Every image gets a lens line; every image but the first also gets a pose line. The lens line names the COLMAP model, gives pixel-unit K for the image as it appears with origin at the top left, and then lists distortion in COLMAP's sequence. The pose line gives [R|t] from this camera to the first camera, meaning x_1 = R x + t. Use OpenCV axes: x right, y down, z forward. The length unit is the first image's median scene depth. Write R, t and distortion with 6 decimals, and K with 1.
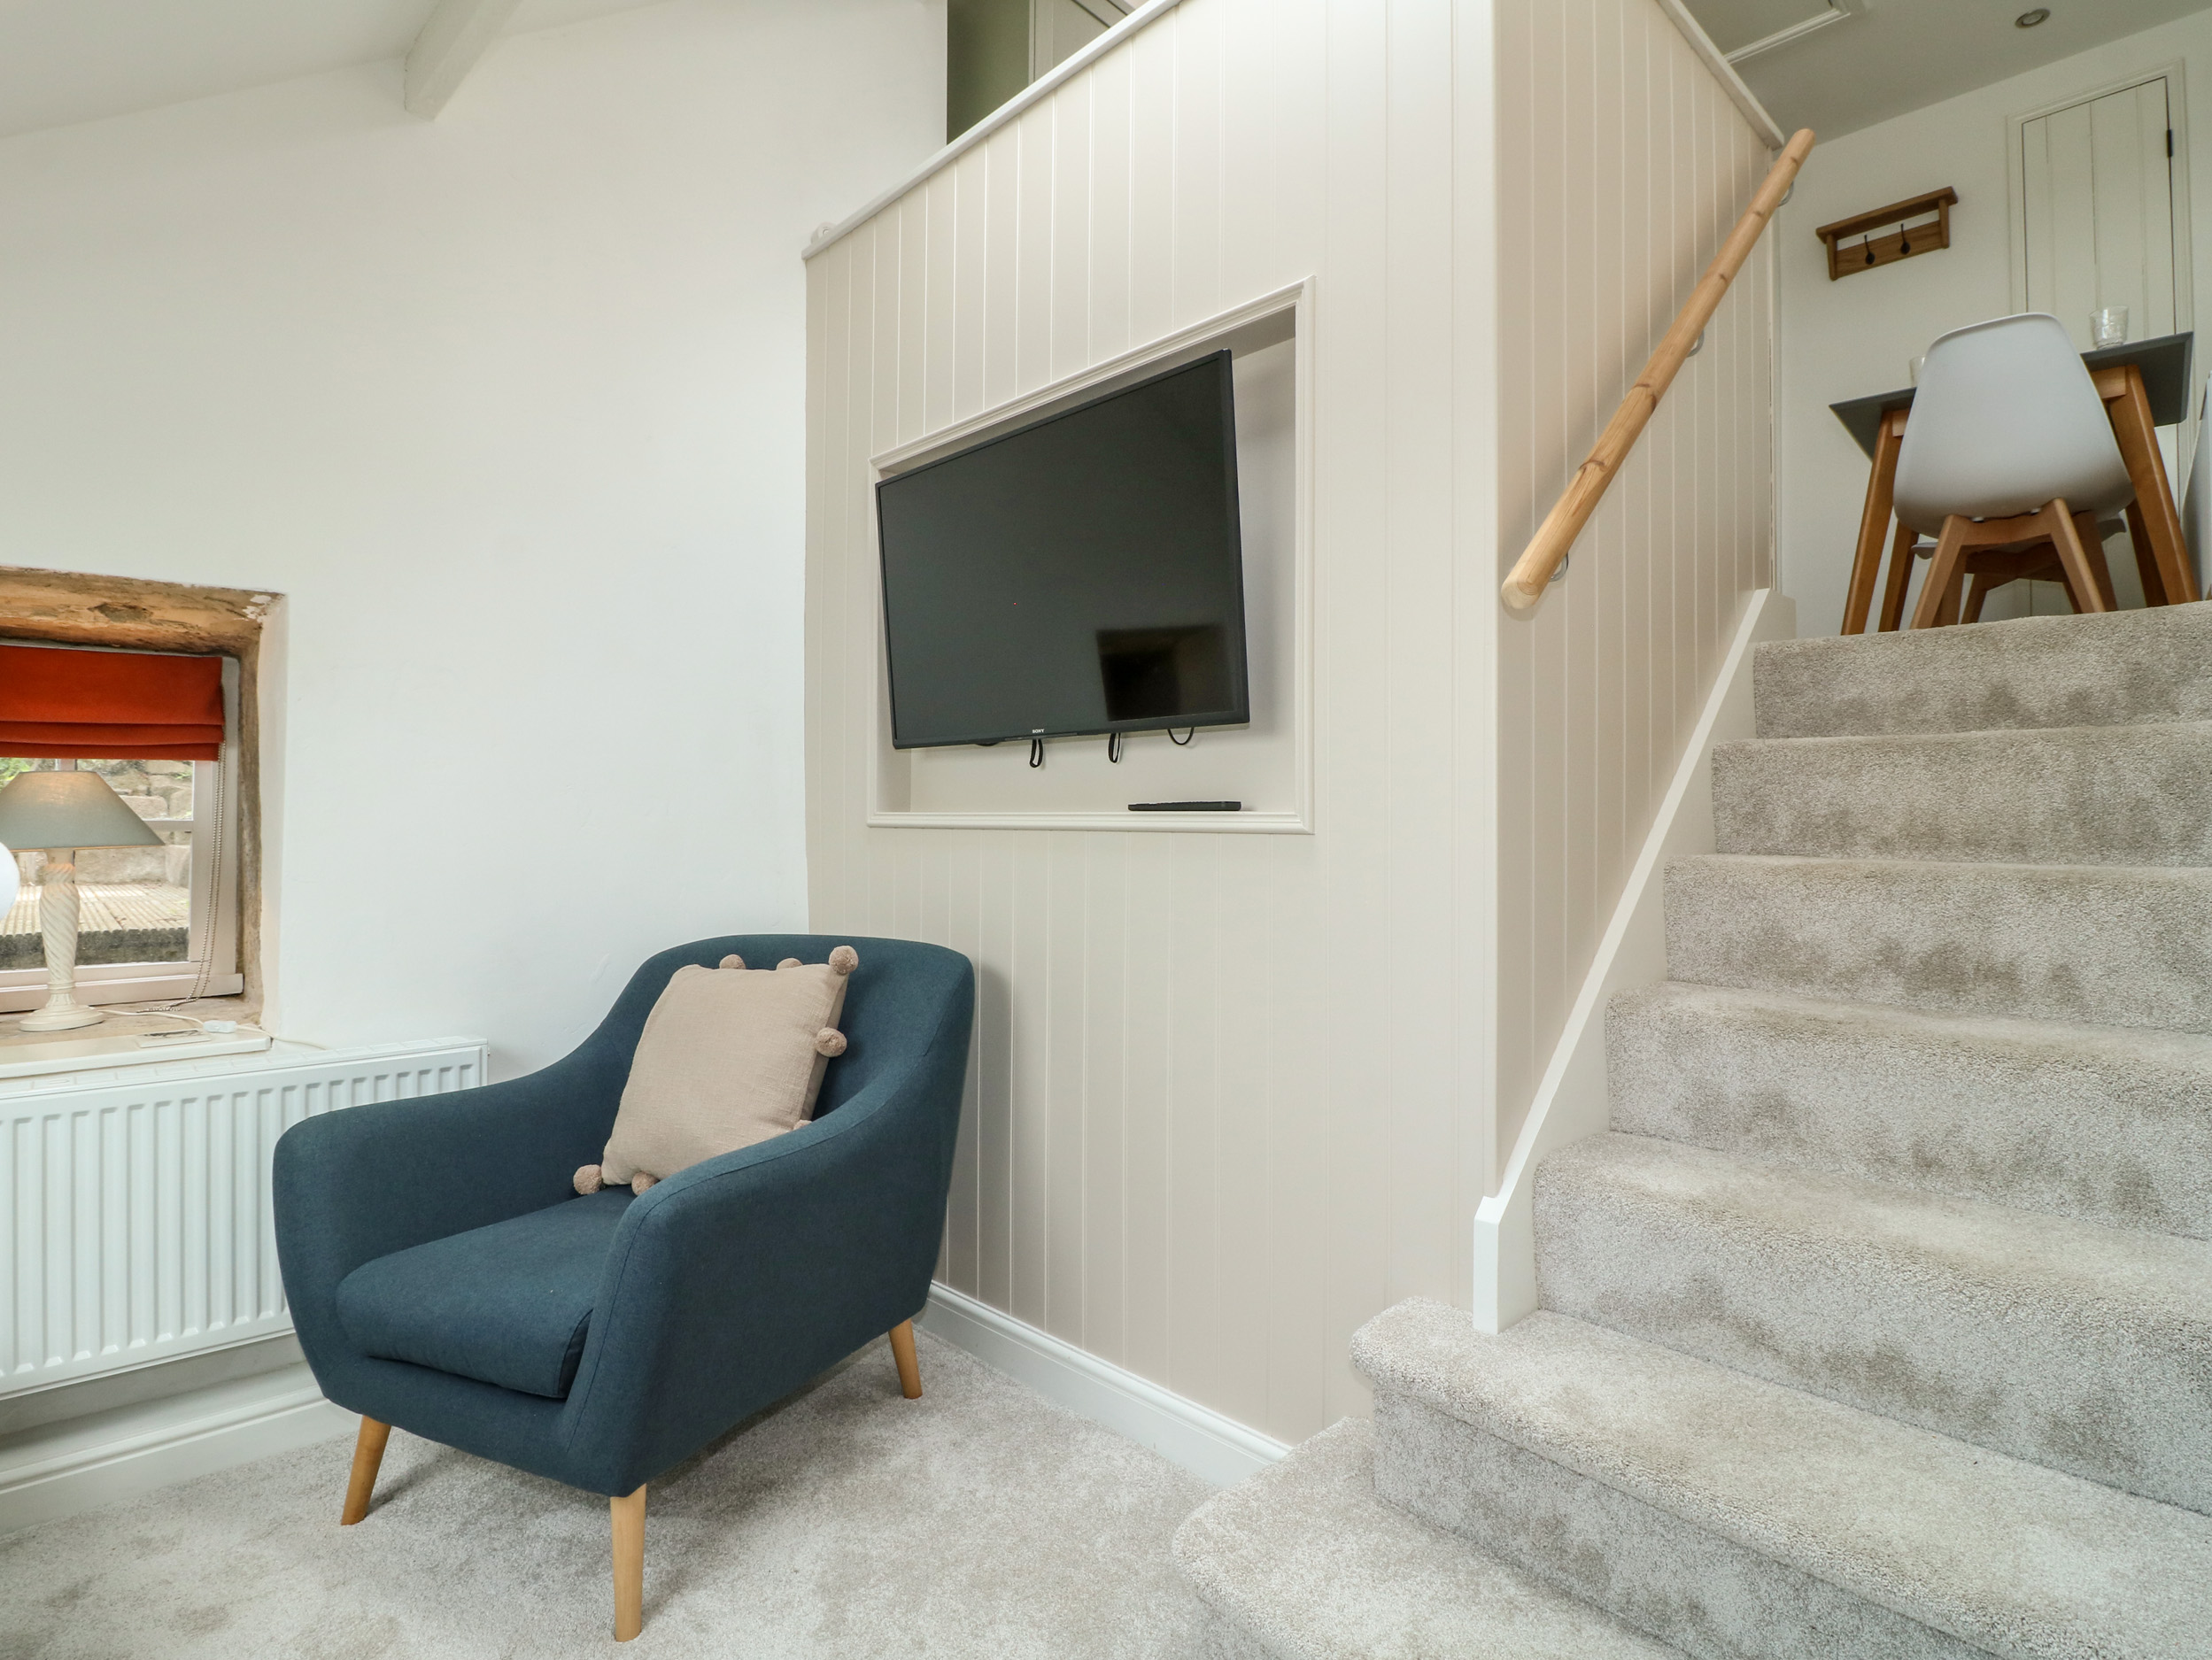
lens RADIAL K [[1135.3, 0, 1097.9], [0, 1135.3, 809.1], [0, 0, 1]] dist [0.001705, -0.015156]
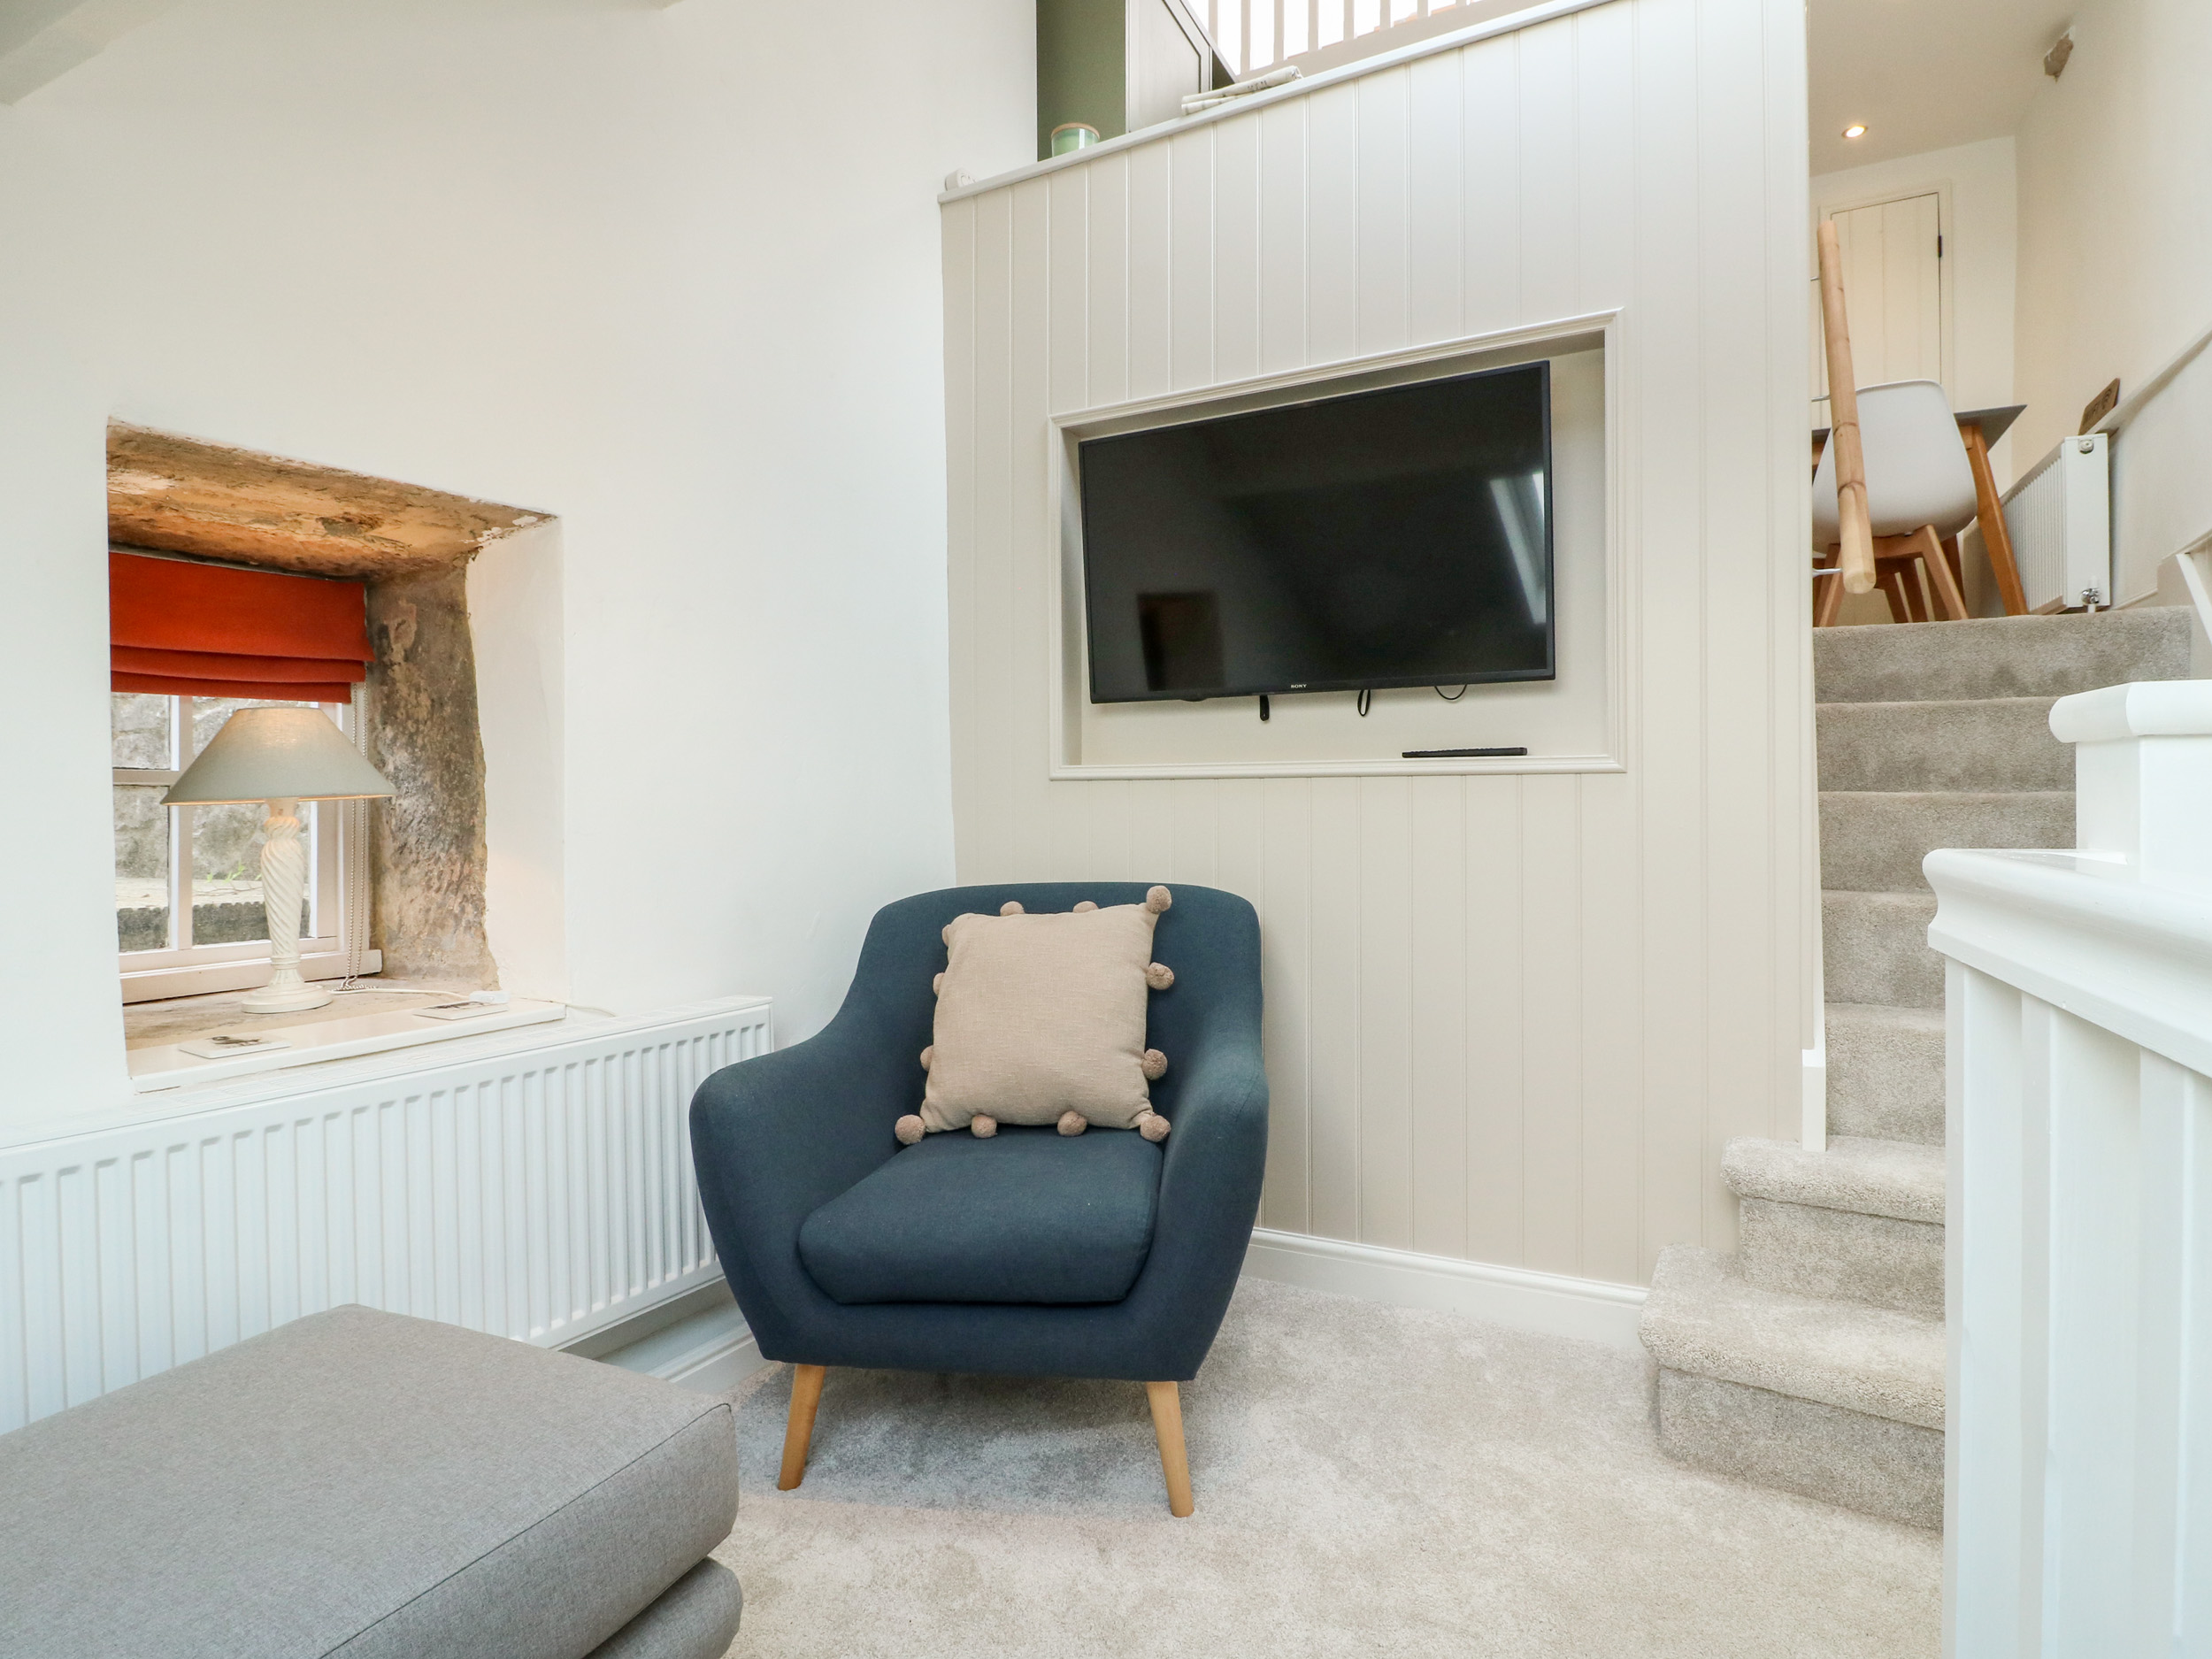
lens RADIAL K [[1188.2, 0, 1103.8], [0, 1188.2, 806.0], [0, 0, 1]] dist [0.000897, -0.015117]
pose [[0.957025, -0.008657, 0.289875, -0.595394], [0.005136, 0.999904, 0.012906, 0.032413], [-0.289959, -0.010863, 0.956978, -0.040075]]
